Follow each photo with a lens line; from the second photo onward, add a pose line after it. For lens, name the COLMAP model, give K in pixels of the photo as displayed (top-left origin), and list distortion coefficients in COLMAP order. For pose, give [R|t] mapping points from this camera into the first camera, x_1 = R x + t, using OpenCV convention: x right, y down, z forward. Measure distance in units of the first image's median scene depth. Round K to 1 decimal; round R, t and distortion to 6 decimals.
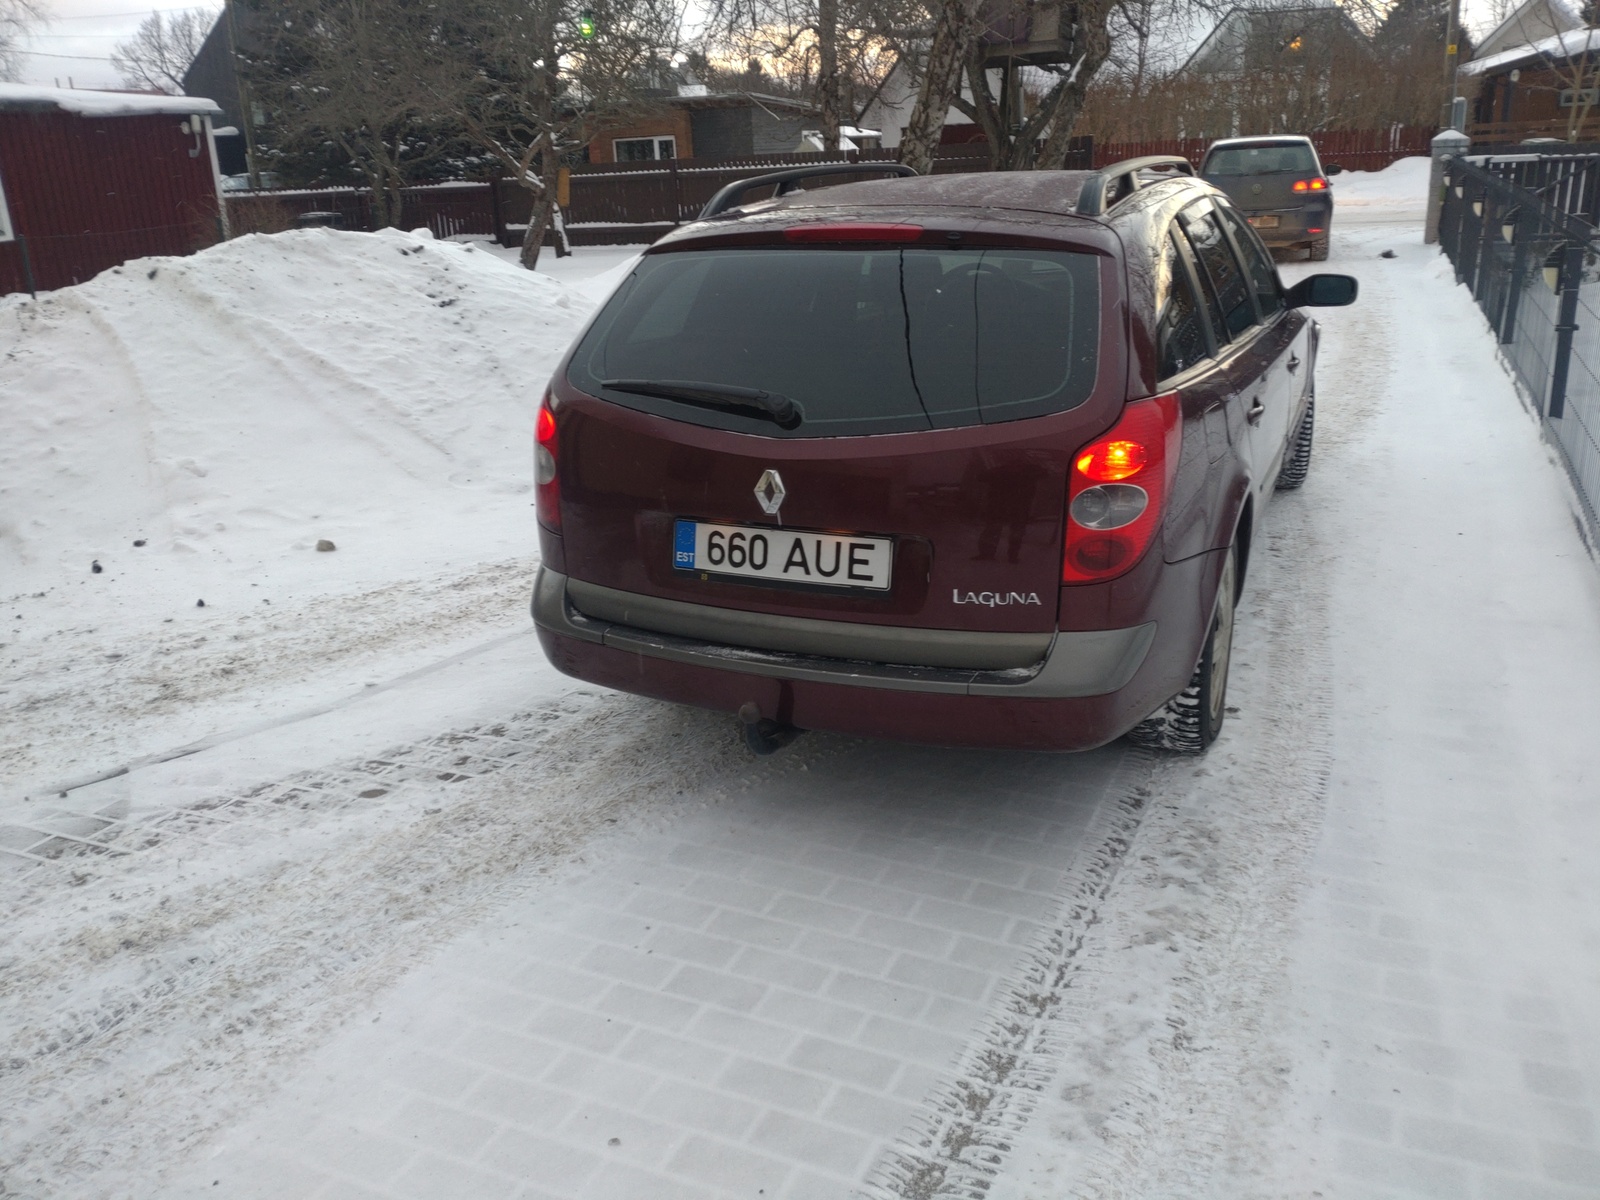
lens RADIAL K [[1321.0, 0, 800.0], [0, 1321.0, 600.0], [0, 0, 1]] dist [0.049425, -0.116043]
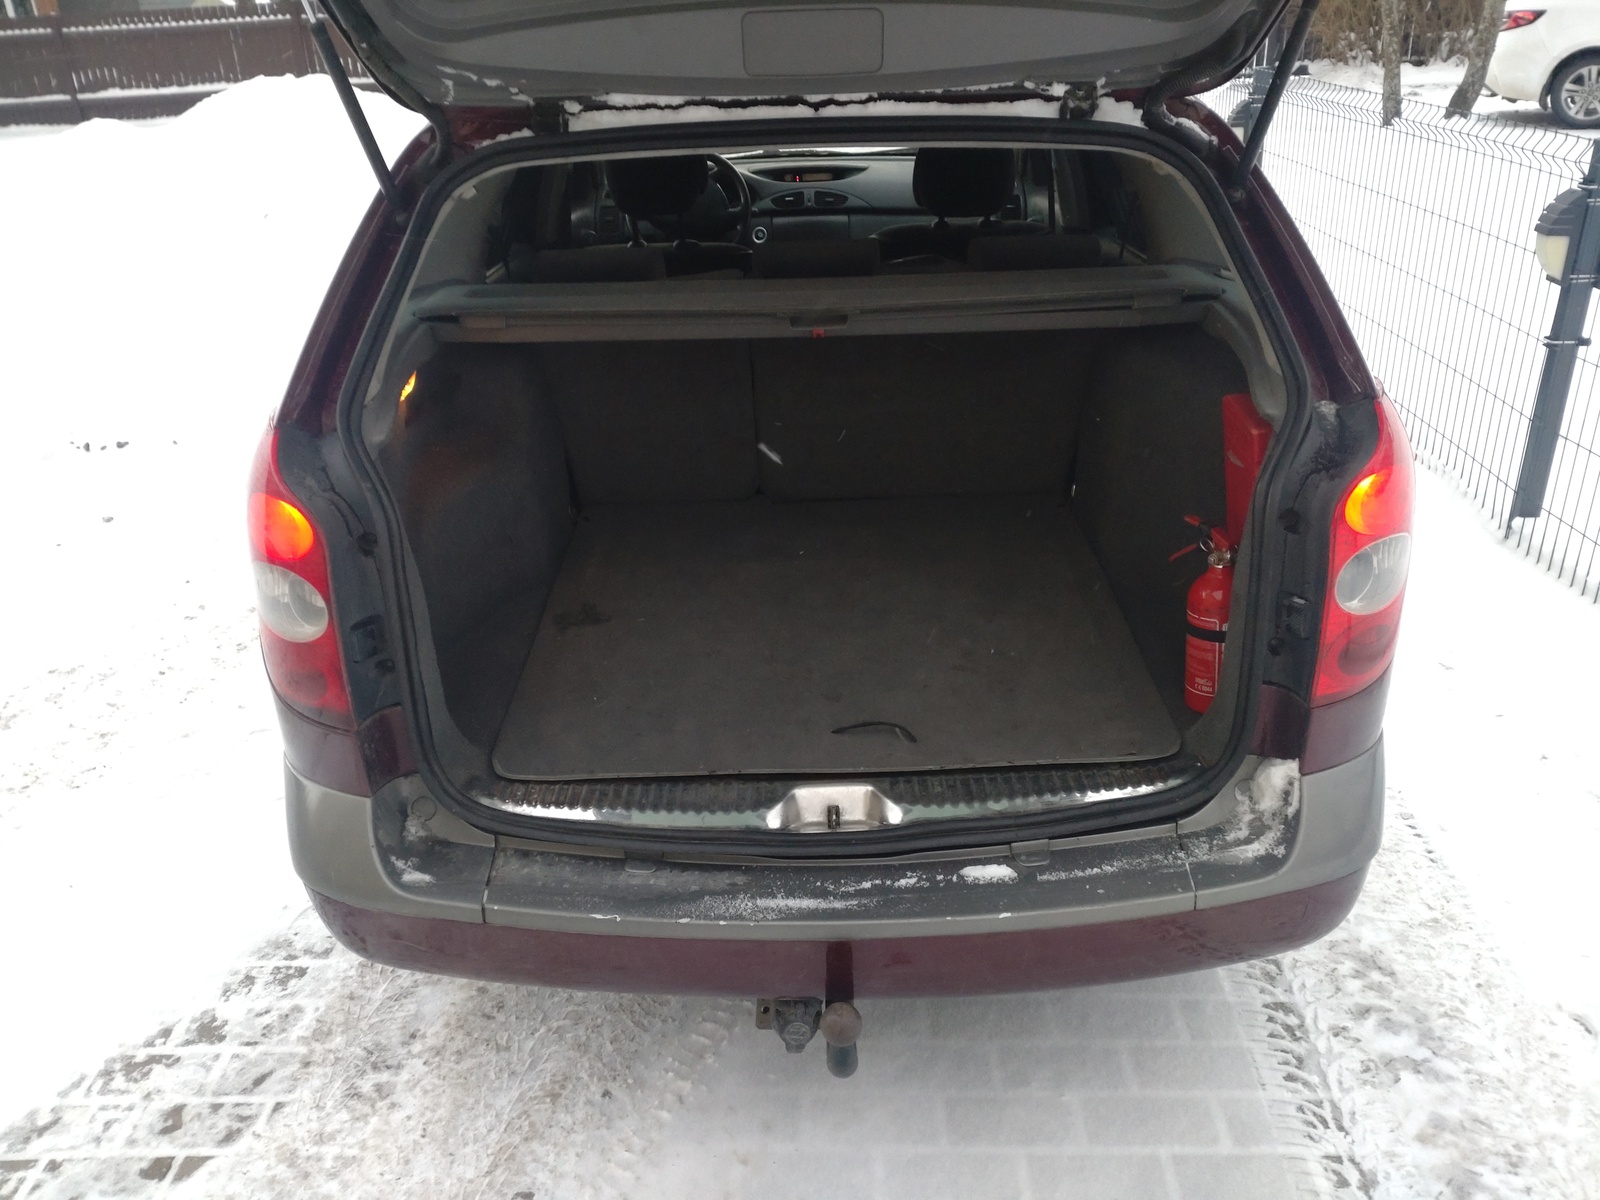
lens RADIAL K [[1332.7, 0, 800.0], [0, 1332.7, 600.0], [0, 0, 1]] dist [-0.013477, 0.005581]
pose [[0.915809, -0.168114, 0.364735, -0.182285], [0.133422, 0.983948, 0.118513, -0.126690], [-0.378804, -0.059872, 0.923538, 0.402743]]
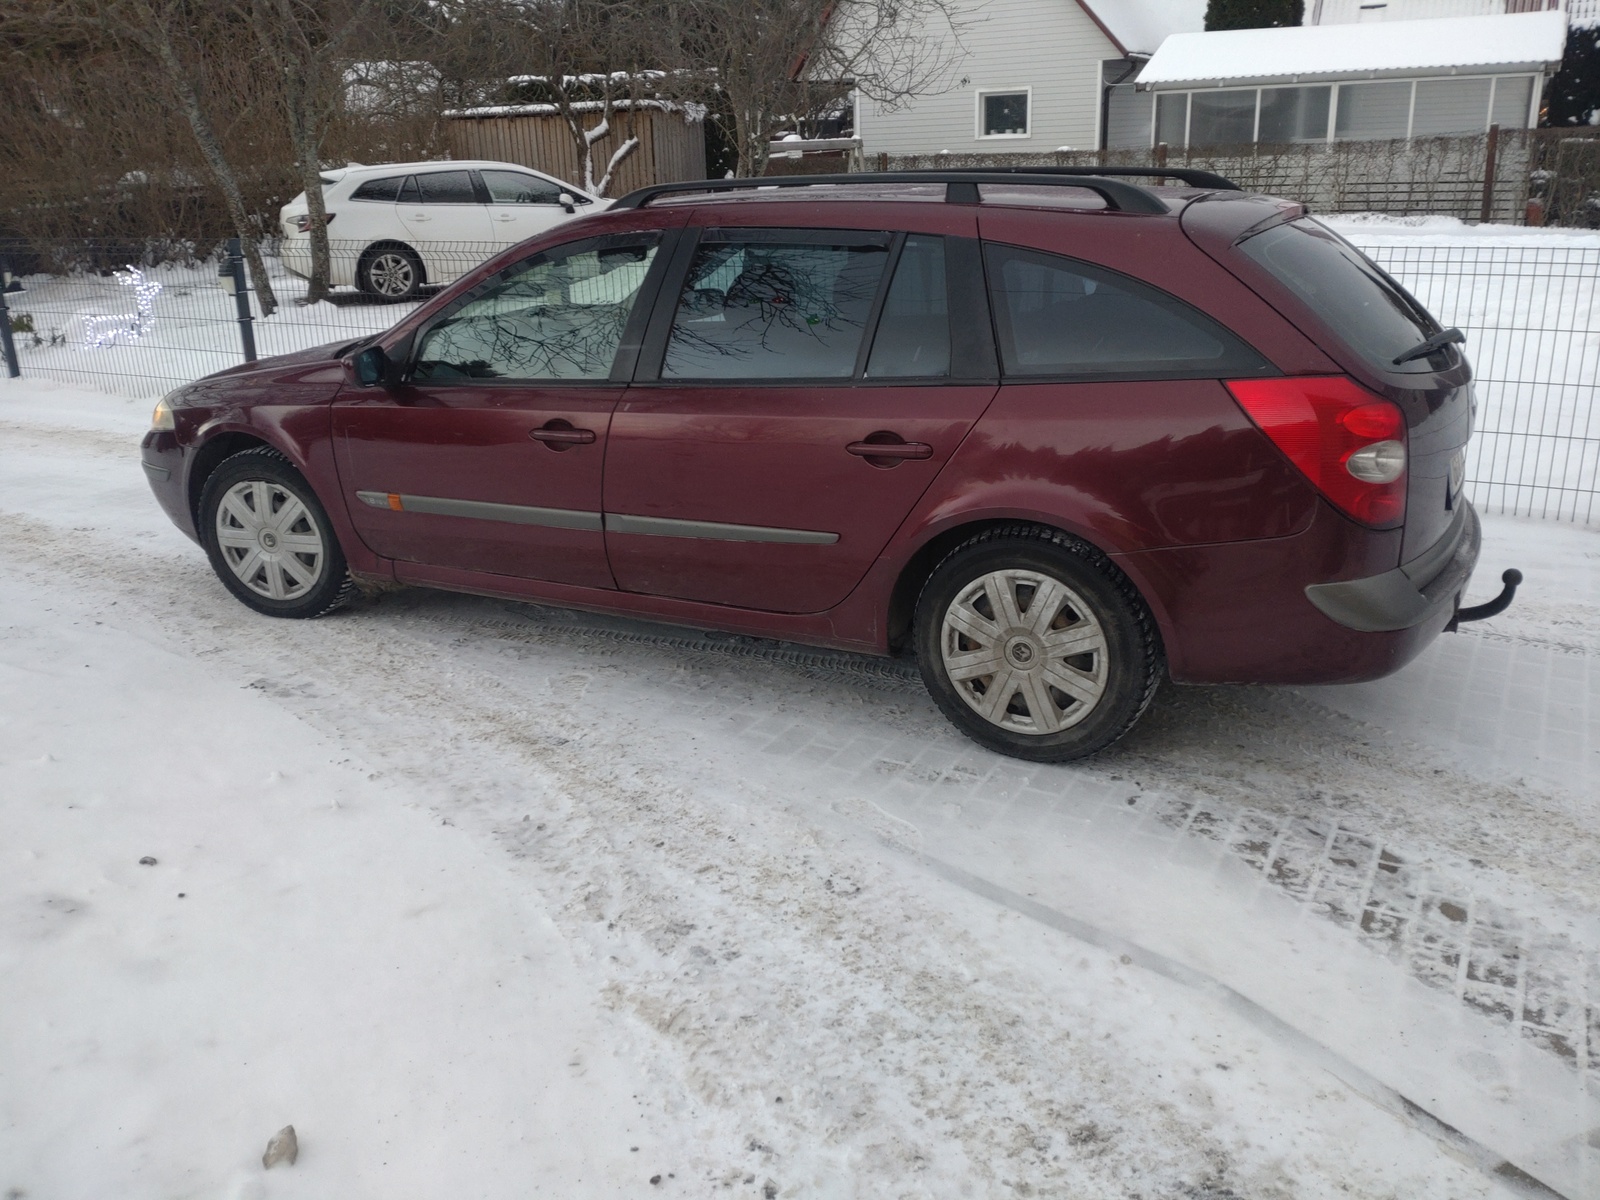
lens RADIAL K [[1321.0, 0, 800.0], [0, 1321.0, 600.0], [0, 0, 1]] dist [0.049425, -0.116043]
pose [[0.072087, -0.288285, 0.954827, -1.032390], [0.349162, 0.904035, 0.246589, -0.350791], [-0.934285, 0.315614, 0.165828, 1.142667]]
